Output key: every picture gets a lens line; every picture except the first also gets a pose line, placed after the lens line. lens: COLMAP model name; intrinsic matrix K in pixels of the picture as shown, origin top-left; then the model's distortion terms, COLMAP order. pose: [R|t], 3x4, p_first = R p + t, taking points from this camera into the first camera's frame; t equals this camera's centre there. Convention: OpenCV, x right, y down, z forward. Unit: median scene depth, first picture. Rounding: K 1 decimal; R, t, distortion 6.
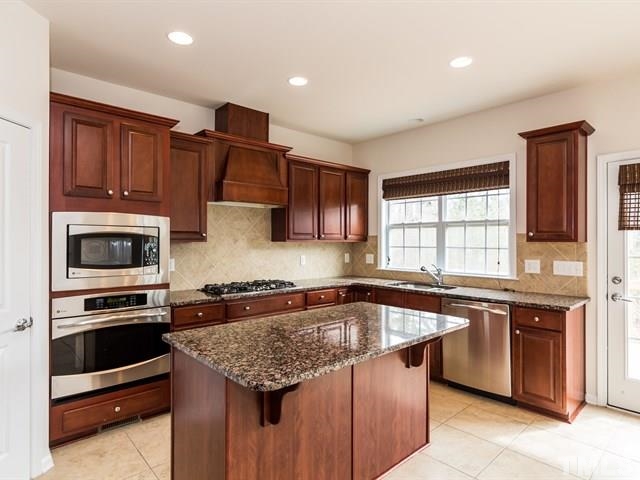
lens RADIAL K [[383.1, 0, 320.0], [0, 383.1, 240.0], [0, 0, 1]] dist [-0.005939, 0.000787]
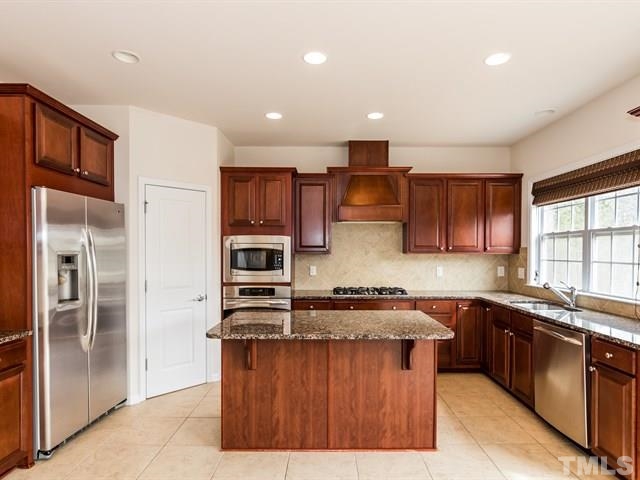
lens RADIAL K [[395.9, 0, 320.3], [0, 395.9, 257.9], [0, 0, 1]] dist [0.000179, 0.000708]
pose [[0.717627, 0.012679, -0.696312, 0.537991], [0.001206, 0.999810, 0.019448, -0.006081], [0.696426, -0.014796, 0.717476, 0.012477]]
